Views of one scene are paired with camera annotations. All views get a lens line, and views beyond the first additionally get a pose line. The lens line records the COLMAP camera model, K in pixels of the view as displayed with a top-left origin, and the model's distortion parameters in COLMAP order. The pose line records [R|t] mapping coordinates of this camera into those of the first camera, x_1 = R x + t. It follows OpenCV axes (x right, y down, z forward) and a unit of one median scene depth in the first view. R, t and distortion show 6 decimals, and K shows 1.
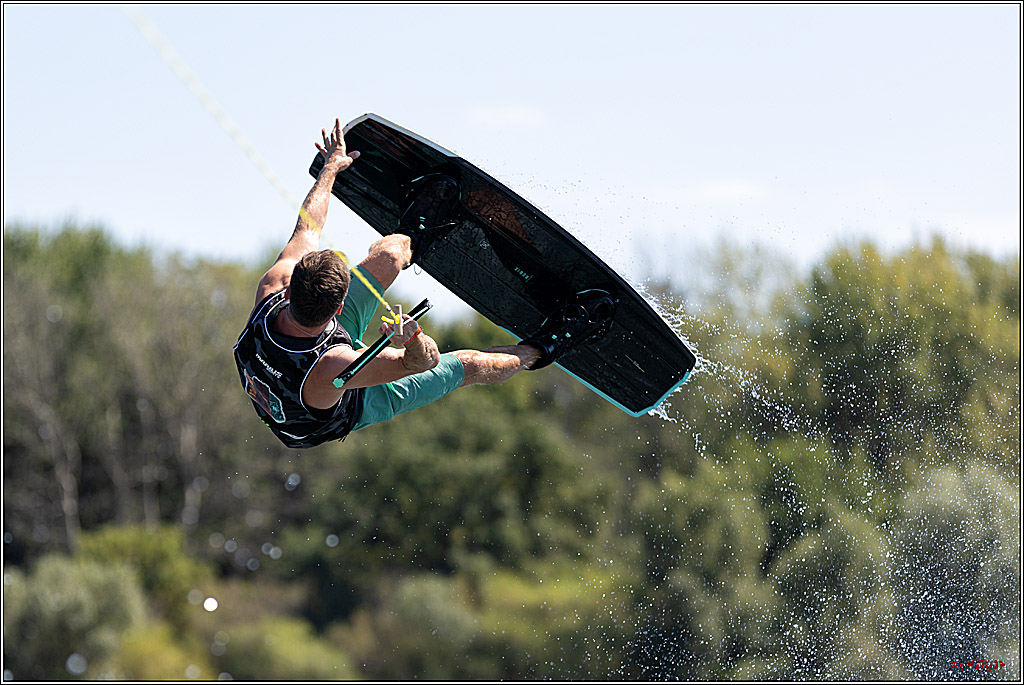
lens RADIAL K [[5889.4, 0, 512.0], [0, 5889.4, 342.5], [0, 0, 1]] dist [-0.166726, 17.018794]
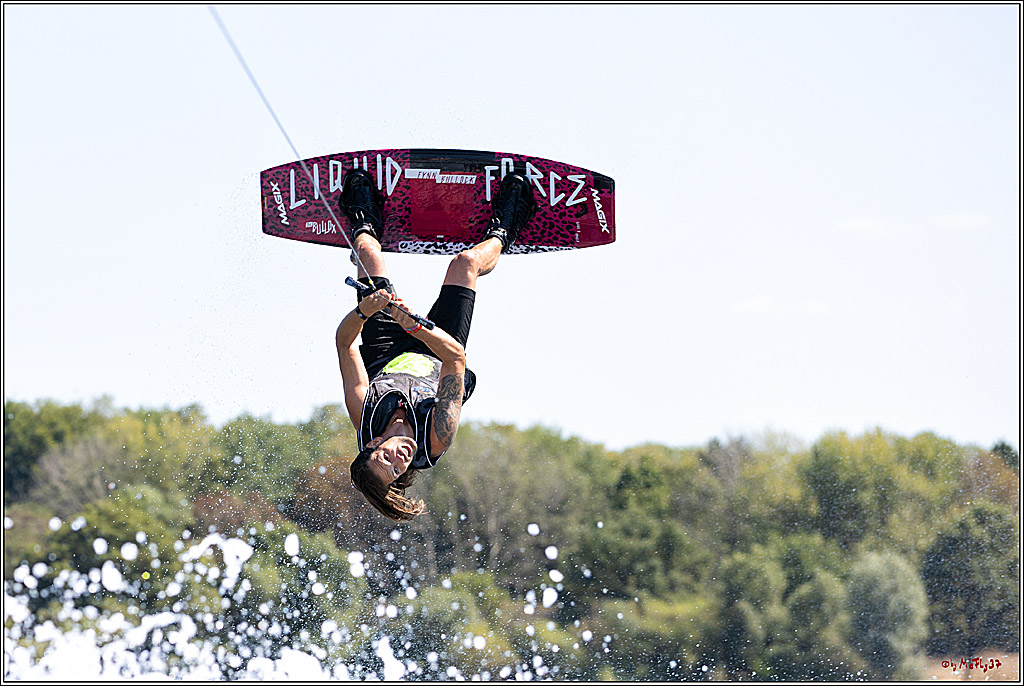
lens RADIAL K [[3950.6, 0, 512.0], [0, 3950.6, 343.0], [0, 0, 1]] dist [0.279564, -0.181840]
pose [[0.999251, 0.010784, -0.037151, -0.000821], [-0.011378, 0.999810, -0.015823, -0.026059], [0.036974, 0.016234, 0.999184, -0.348228]]
